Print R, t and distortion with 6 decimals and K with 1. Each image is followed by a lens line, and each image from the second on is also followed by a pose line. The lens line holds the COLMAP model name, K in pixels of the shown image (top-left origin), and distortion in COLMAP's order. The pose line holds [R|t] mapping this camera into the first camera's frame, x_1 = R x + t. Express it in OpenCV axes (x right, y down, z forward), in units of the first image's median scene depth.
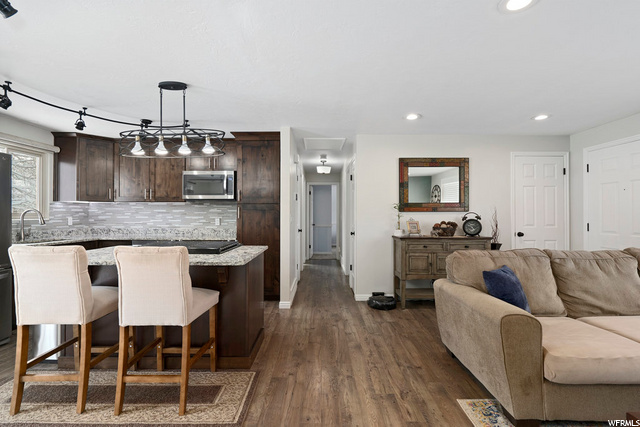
lens RADIAL K [[290.3, 0, 321.0], [0, 290.3, 212.6], [0, 0, 1]] dist [-0.005525, 0.002081]
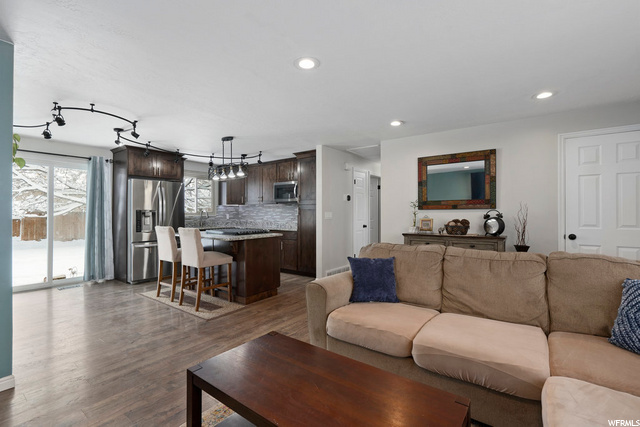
lens RADIAL K [[290.3, 0, 319.2], [0, 290.3, 211.8], [0, 0, 1]] dist [-0.005525, 0.002081]
pose [[0.802461, -0.003132, -0.596696, 0.606247], [0.005398, 0.999983, 0.002012, 0.001361], [0.596680, -0.004836, 0.802465, -0.045891]]
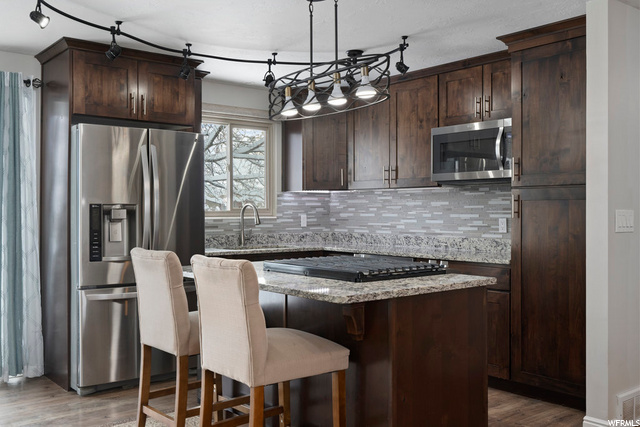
lens RADIAL K [[625.5, 0, 323.2], [0, 625.5, 215.3], [0, 0, 1]] dist [-0.011139, 0.000000]
pose [[0.640068, 0.004133, -0.768307, 0.290729], [0.006239, 0.999925, 0.010576, 0.002244], [0.768293, -0.011562, 0.639994, 0.111710]]
